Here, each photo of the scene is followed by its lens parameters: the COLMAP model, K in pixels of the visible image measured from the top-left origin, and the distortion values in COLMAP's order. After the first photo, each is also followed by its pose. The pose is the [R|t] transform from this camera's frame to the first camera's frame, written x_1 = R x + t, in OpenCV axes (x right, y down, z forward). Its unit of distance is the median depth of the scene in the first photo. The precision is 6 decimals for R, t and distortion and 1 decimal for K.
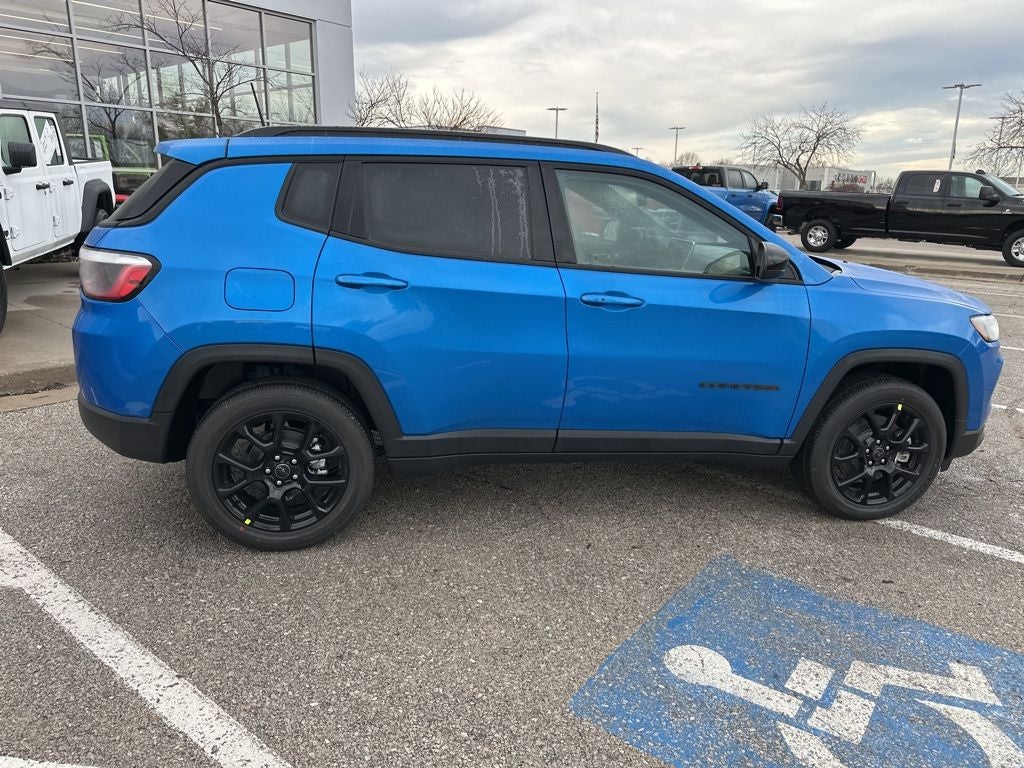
lens RADIAL K [[724.8, 0, 511.9], [0, 724.8, 369.1], [0, 0, 1]] dist [0.036283, -0.045007]
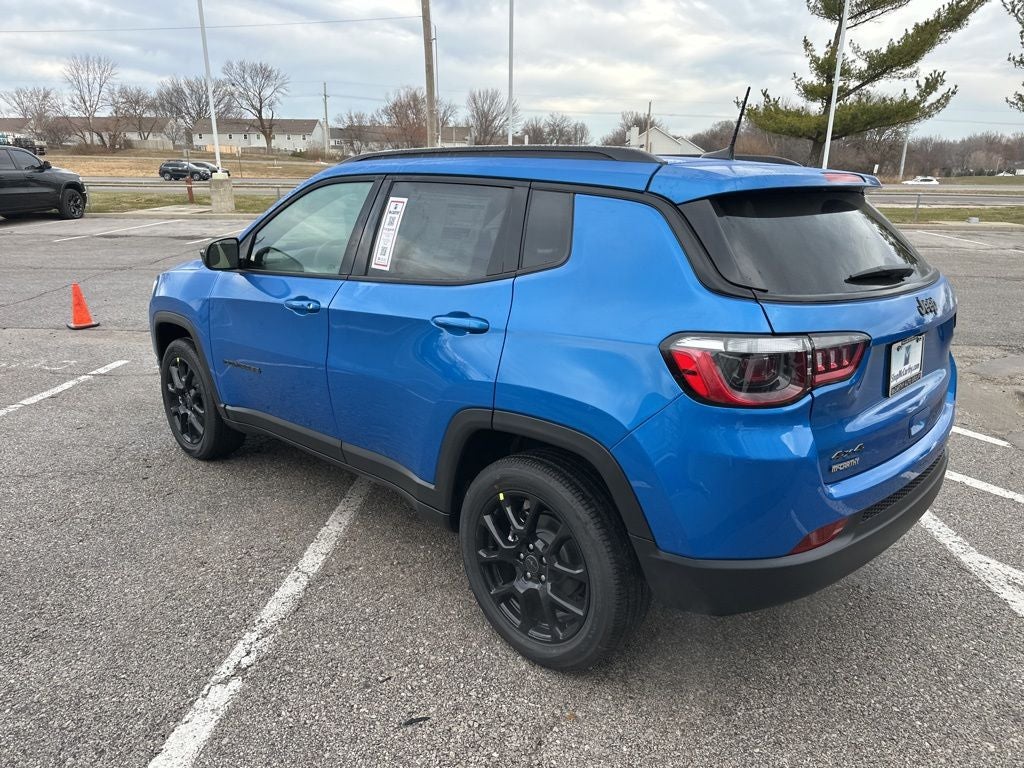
lens RADIAL K [[720.0, 0, 510.9], [0, 720.0, 382.4], [0, 0, 1]] dist [0.024113, -0.023932]
pose [[-0.562366, -0.265003, 0.783273, -0.997738], [0.177291, 0.886583, 0.427245, -0.548489], [-0.807658, 0.379136, -0.451602, 1.869011]]
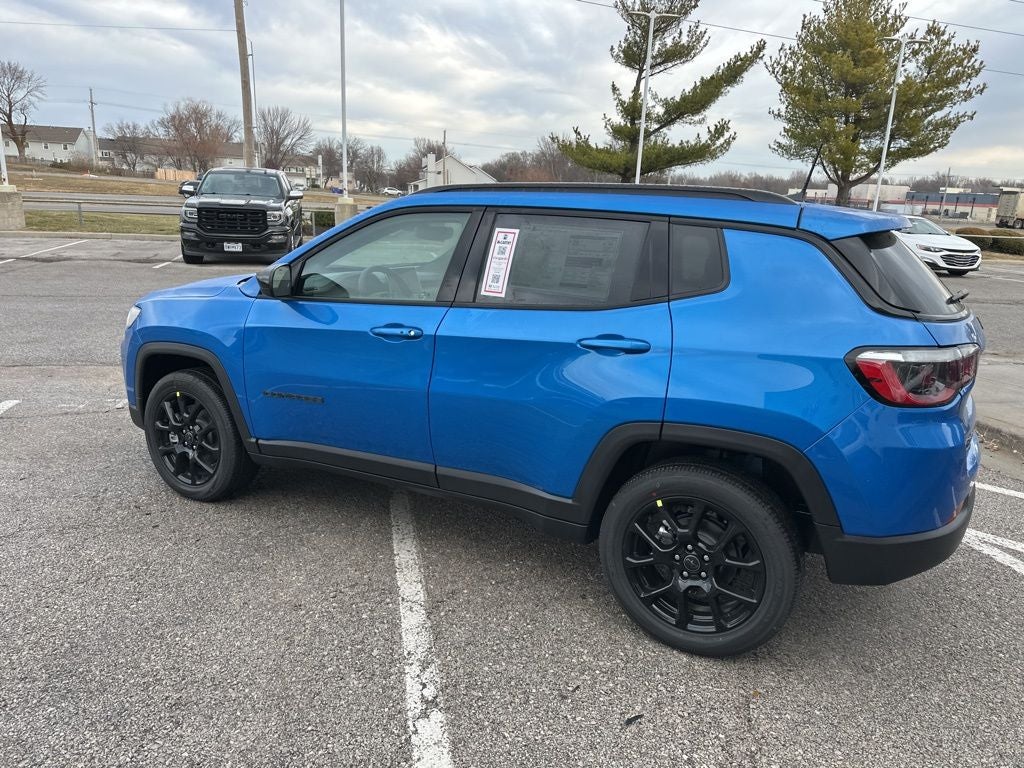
lens RADIAL K [[716.8, 0, 510.0], [0, 716.8, 374.9], [0, 0, 1]] dist [0.037801, -0.041773]
pose [[-0.763073, -0.209015, 0.611582, -0.752241], [0.098519, 0.897589, 0.429684, -0.628977], [-0.638759, 0.388133, -0.664334, 2.207764]]
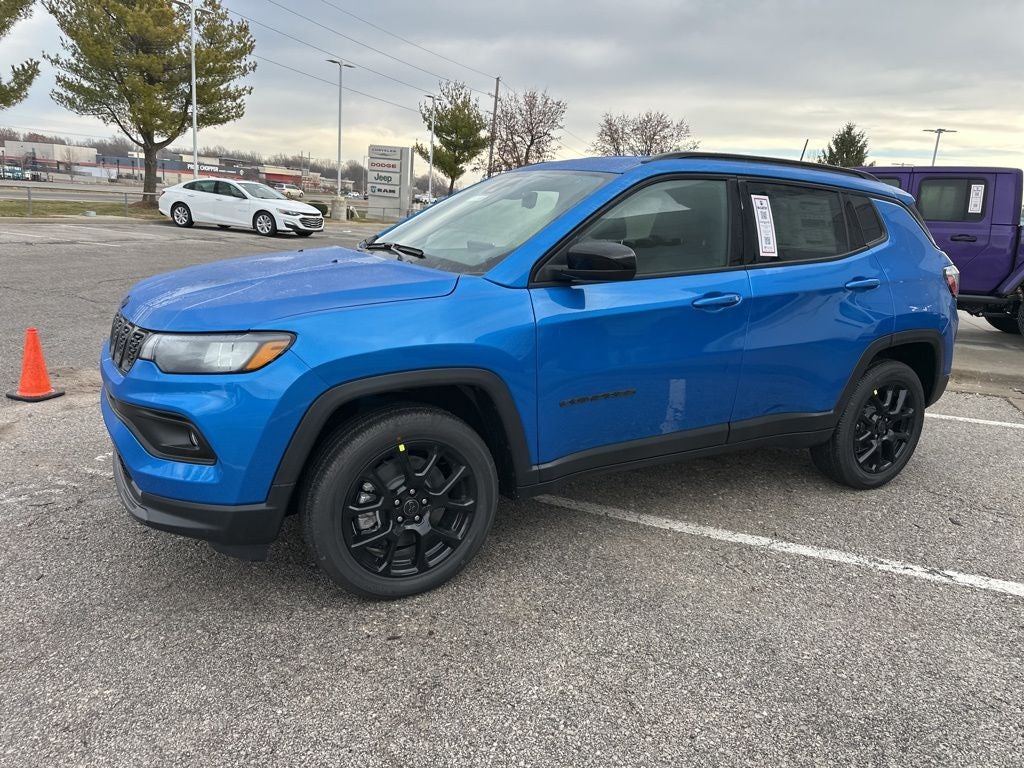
lens RADIAL K [[724.8, 0, 511.9], [0, 724.8, 369.1], [0, 0, 1]] dist [0.036283, -0.045007]
pose [[-0.951320, -0.022111, -0.307412, 0.634680], [-0.159774, 0.888315, 0.430544, -0.570233], [0.263559, 0.458701, -0.848605, 2.461946]]
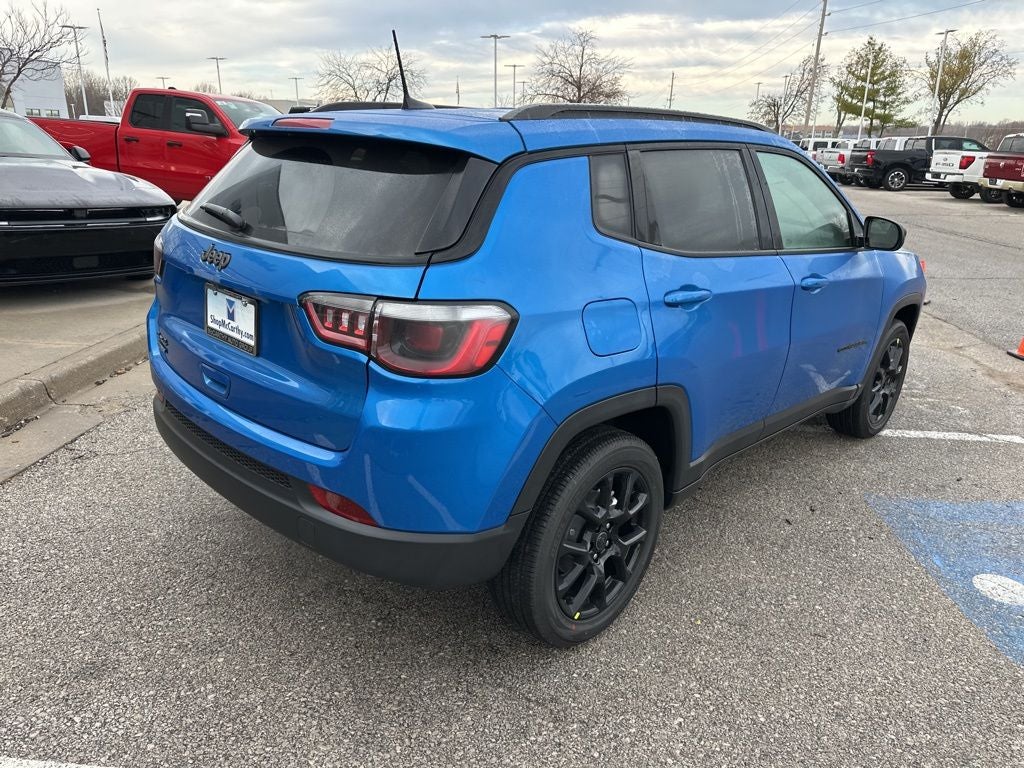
lens RADIAL K [[724.8, 0, 511.9], [0, 724.8, 369.1], [0, 0, 1]] dist [0.036283, -0.045007]
pose [[0.818250, -0.178077, 0.546586, -0.801763], [0.132871, 0.983650, 0.121561, -0.159914], [-0.559297, -0.026842, 0.828533, 0.389105]]
